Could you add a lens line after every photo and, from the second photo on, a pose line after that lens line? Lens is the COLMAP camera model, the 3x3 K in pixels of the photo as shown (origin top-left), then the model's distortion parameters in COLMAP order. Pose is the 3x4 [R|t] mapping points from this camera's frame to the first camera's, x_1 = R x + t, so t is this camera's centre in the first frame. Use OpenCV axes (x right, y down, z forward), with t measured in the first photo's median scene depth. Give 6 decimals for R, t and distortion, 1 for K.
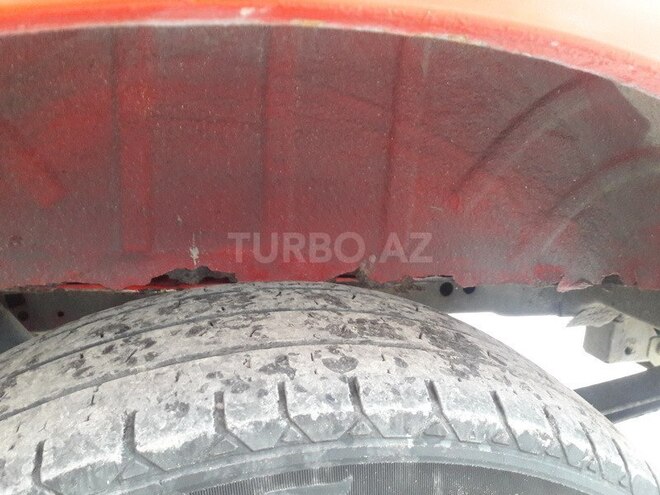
lens RADIAL K [[544.1, 0, 326.5], [0, 544.1, 246.0], [0, 0, 1]] dist [0.033142, -0.059298]
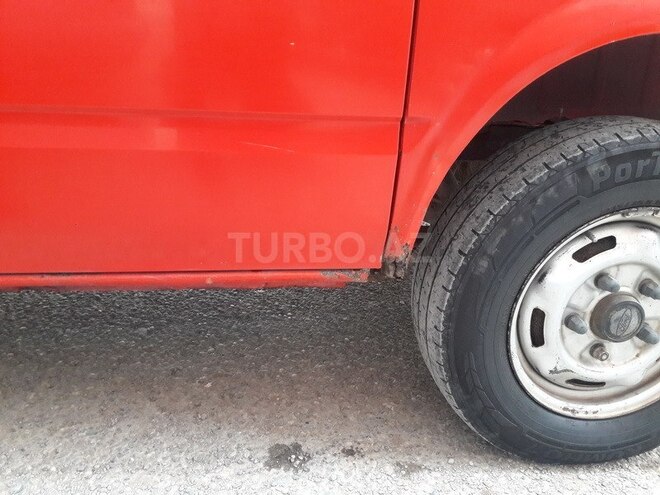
lens RADIAL K [[544.1, 0, 331.3], [0, 544.1, 246.3], [0, 0, 1]] dist [0.033142, -0.059298]
pose [[0.994806, 0.026299, -0.098337, -1.824897], [-0.016795, 0.995215, 0.096250, 0.718727], [0.100398, -0.094099, 0.990488, -2.851665]]
